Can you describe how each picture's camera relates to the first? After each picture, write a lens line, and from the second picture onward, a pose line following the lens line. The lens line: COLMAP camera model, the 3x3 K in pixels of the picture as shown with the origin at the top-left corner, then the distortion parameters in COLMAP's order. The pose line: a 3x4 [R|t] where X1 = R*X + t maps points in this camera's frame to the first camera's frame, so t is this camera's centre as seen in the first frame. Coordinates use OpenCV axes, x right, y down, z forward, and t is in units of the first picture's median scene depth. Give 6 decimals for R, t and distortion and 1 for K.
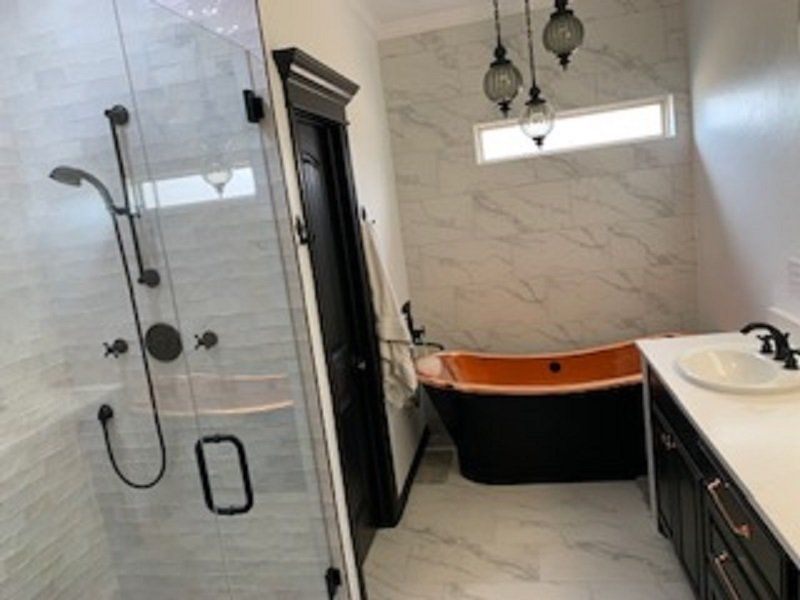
lens RADIAL K [[626.4, 0, 399.9], [0, 626.4, 299.1], [0, 0, 1]] dist [0.045626, -0.052470]
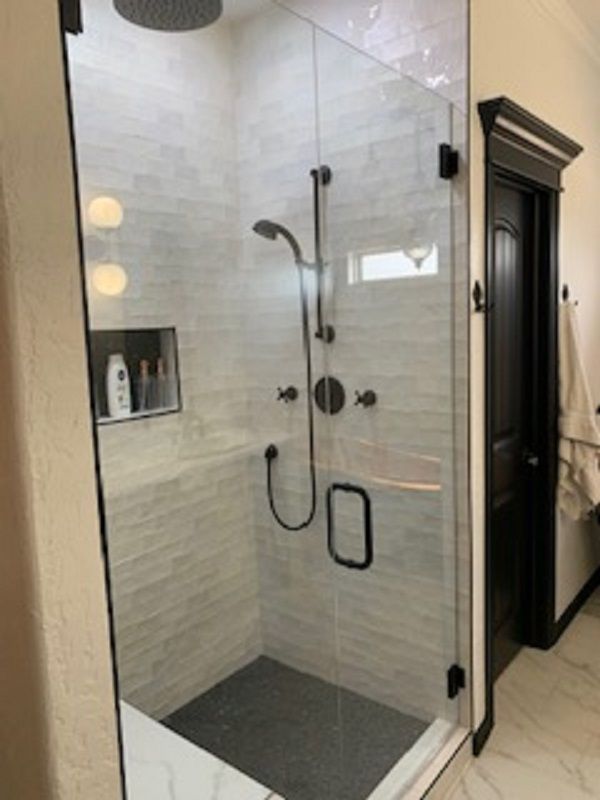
lens RADIAL K [[626.4, 0, 300.4], [0, 626.4, 397.3], [0, 0, 1]] dist [0.045626, -0.052470]
pose [[0.875068, 0.144417, -0.461951, 0.060461], [-0.147020, 0.988661, 0.030581, 0.046237], [0.461129, 0.041155, 0.886378, 0.065621]]
